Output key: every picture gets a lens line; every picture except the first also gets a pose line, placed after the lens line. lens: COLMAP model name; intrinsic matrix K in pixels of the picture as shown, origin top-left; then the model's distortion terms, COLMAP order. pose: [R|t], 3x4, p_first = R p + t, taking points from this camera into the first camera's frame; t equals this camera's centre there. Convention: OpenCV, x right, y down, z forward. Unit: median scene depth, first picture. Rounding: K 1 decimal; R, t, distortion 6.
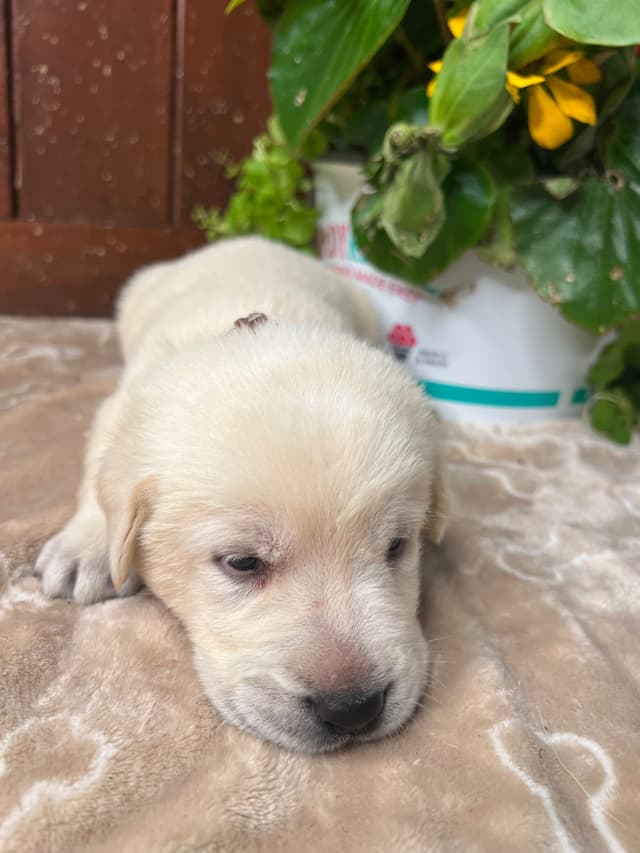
lens RADIAL K [[702.9, 0, 321.1], [0, 702.9, 418.9], [0, 0, 1]] dist [0.003154, -0.032955]
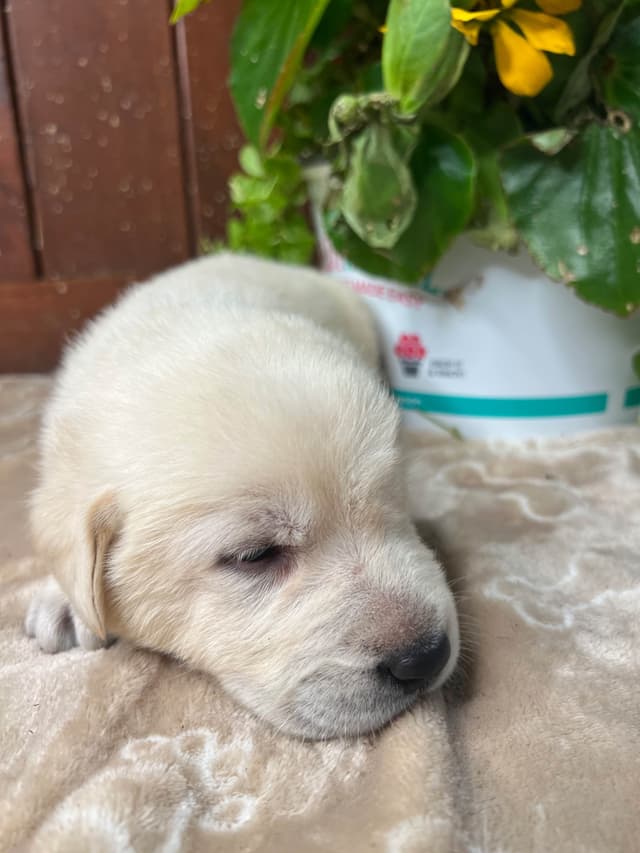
lens RADIAL K [[697.2, 0, 320.0], [0, 697.2, 426.5], [0, 0, 1]] dist [-0.010197, -0.009979]
pose [[0.980098, -0.088443, -0.177722, 0.177693], [0.077958, 0.994826, -0.065150, 0.032996], [0.182564, 0.049998, 0.981922, 0.155935]]
